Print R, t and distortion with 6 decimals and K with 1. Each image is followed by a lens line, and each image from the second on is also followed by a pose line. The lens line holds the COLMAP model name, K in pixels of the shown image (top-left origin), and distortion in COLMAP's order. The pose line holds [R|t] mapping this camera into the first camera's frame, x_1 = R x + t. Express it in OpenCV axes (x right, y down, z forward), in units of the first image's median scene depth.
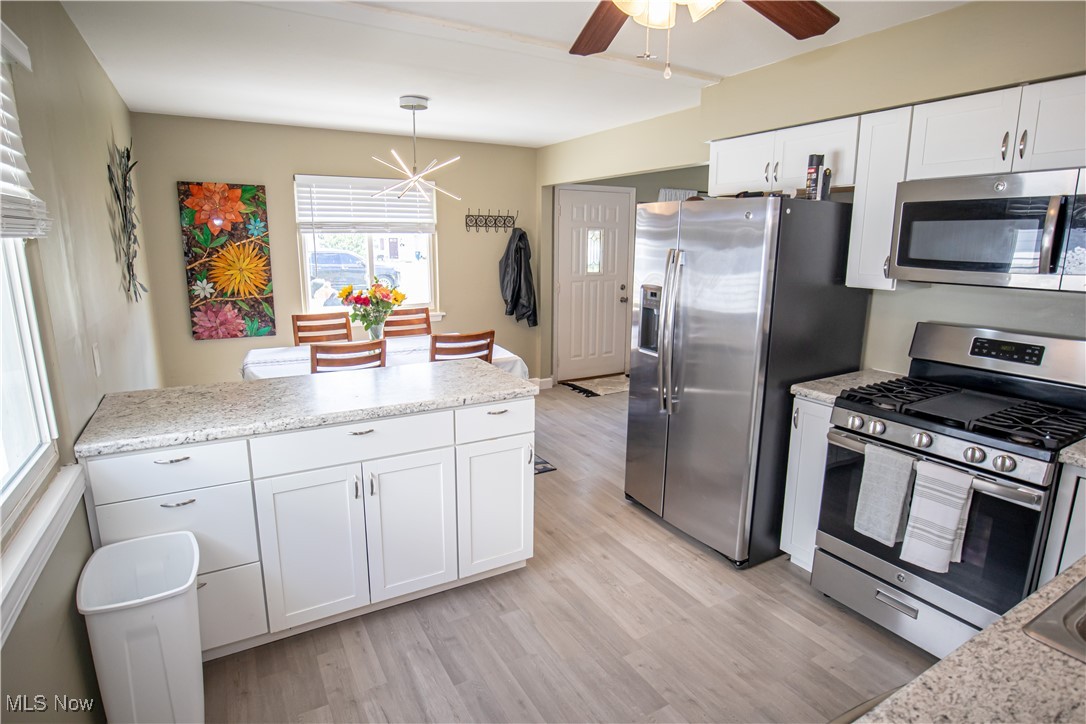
lens RADIAL K [[559.8, 0, 544.1], [0, 559.8, 356.0], [0, 0, 1]] dist [-0.030979, 0.005360]
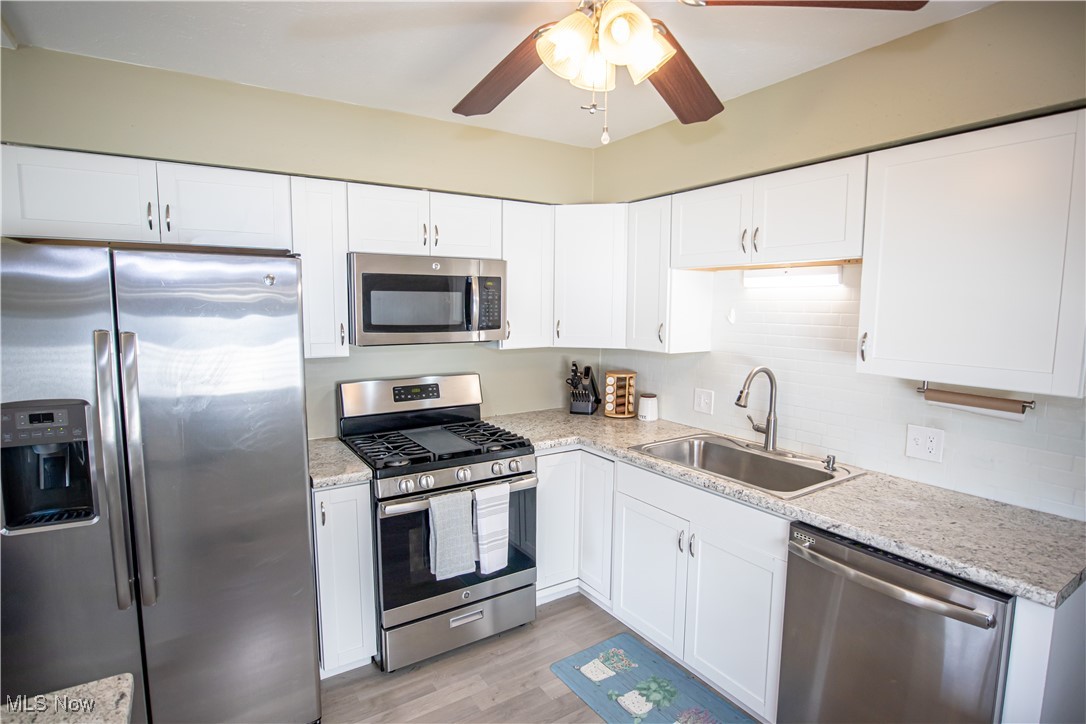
lens RADIAL K [[559.8, 0, 539.5], [0, 559.8, 364.0], [0, 0, 1]] dist [-0.030979, 0.005360]
pose [[-0.038481, -0.118522, 0.992206, -0.453110], [0.195187, 0.972923, 0.123788, -0.181771], [-0.980011, 0.198429, -0.014305, 0.744329]]
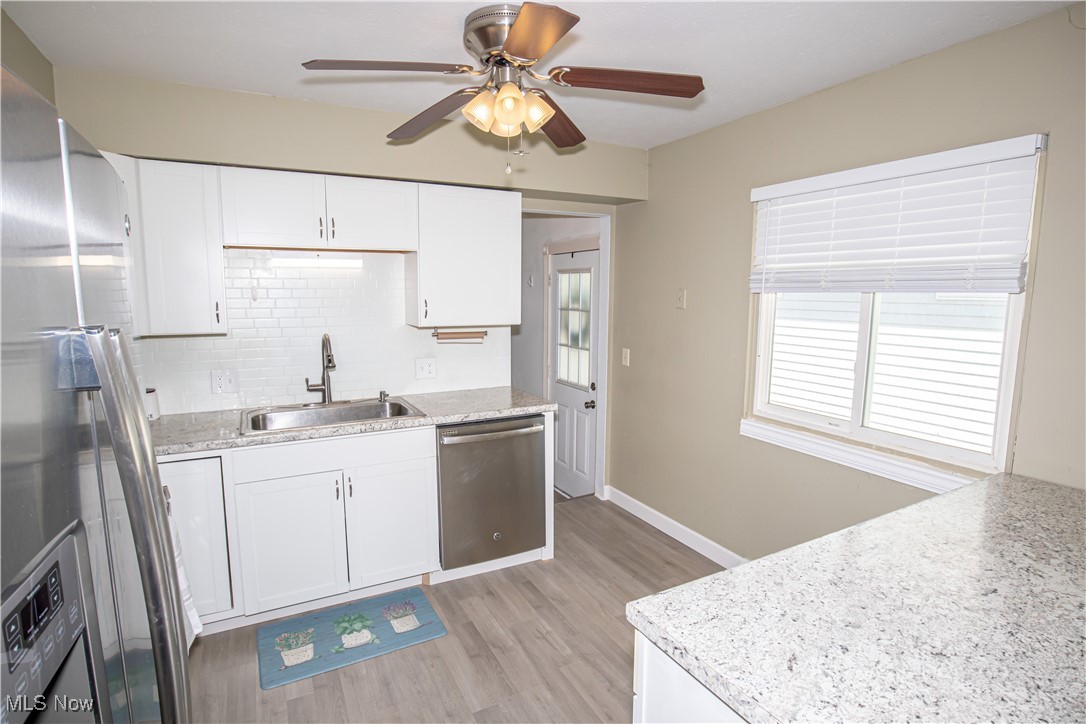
lens RADIAL K [[559.8, 0, 543.3], [0, 559.8, 362.8], [0, 0, 1]] dist [-0.030979, 0.005360]
pose [[-0.998445, -0.013803, 0.054009, 0.047349], [0.004732, 0.944374, 0.328841, -0.325965], [-0.055544, 0.328585, -0.942840, 1.560691]]
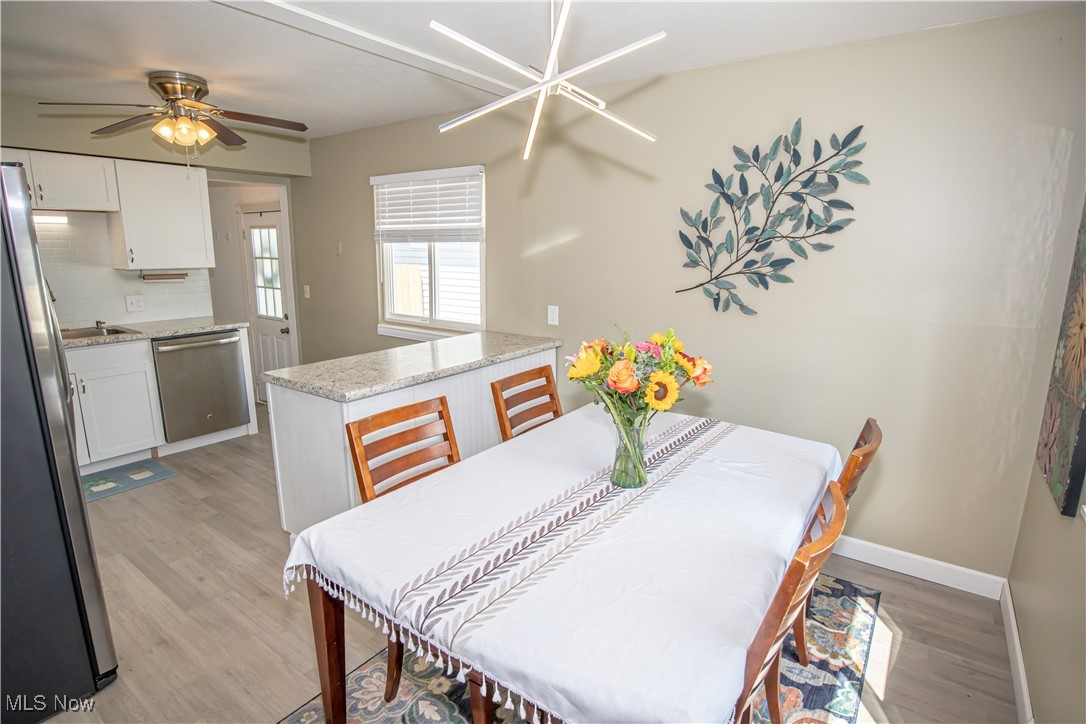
lens RADIAL K [[559.8, 0, 543.1], [0, 559.8, 365.3], [0, 0, 1]] dist [-0.030979, 0.005360]
pose [[-0.920536, 0.069187, -0.384483, -0.112183], [-0.092093, 0.918022, 0.385686, -0.492163], [0.379649, 0.390446, -0.838701, 2.414255]]
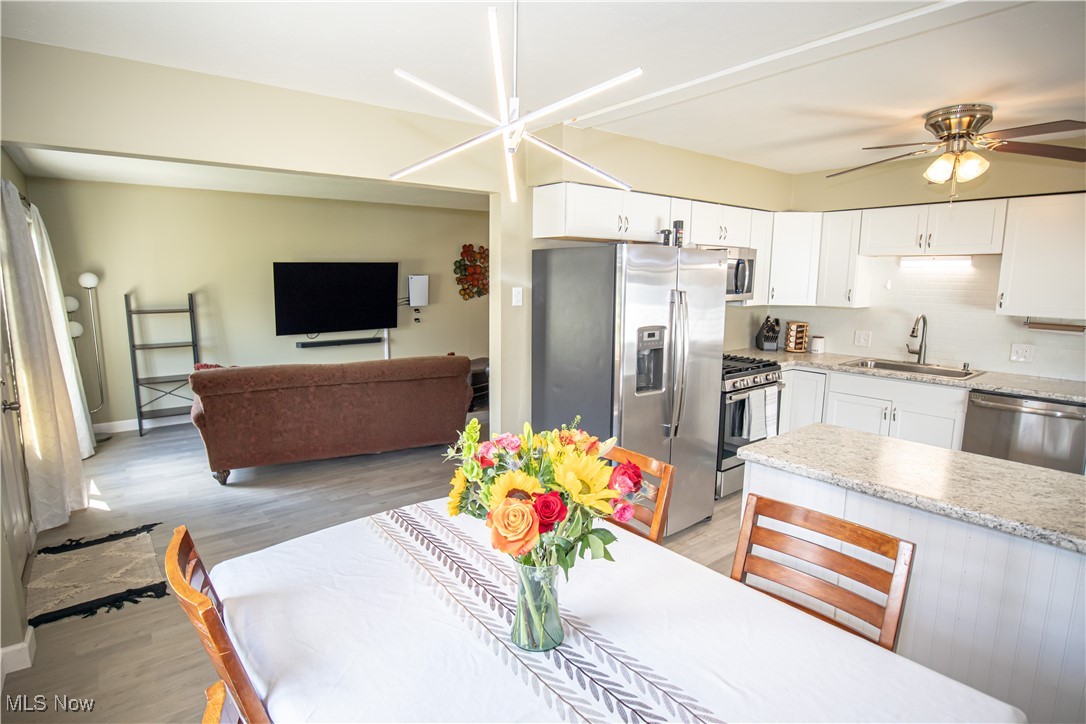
lens RADIAL K [[559.8, 0, 542.7], [0, 559.8, 366.0], [0, 0, 1]] dist [-0.030979, 0.005360]
pose [[-0.136938, -0.169630, 0.975947, -1.081911], [0.192097, 0.961978, 0.194156, -0.403696], [-0.971775, 0.214064, -0.099146, 1.808066]]
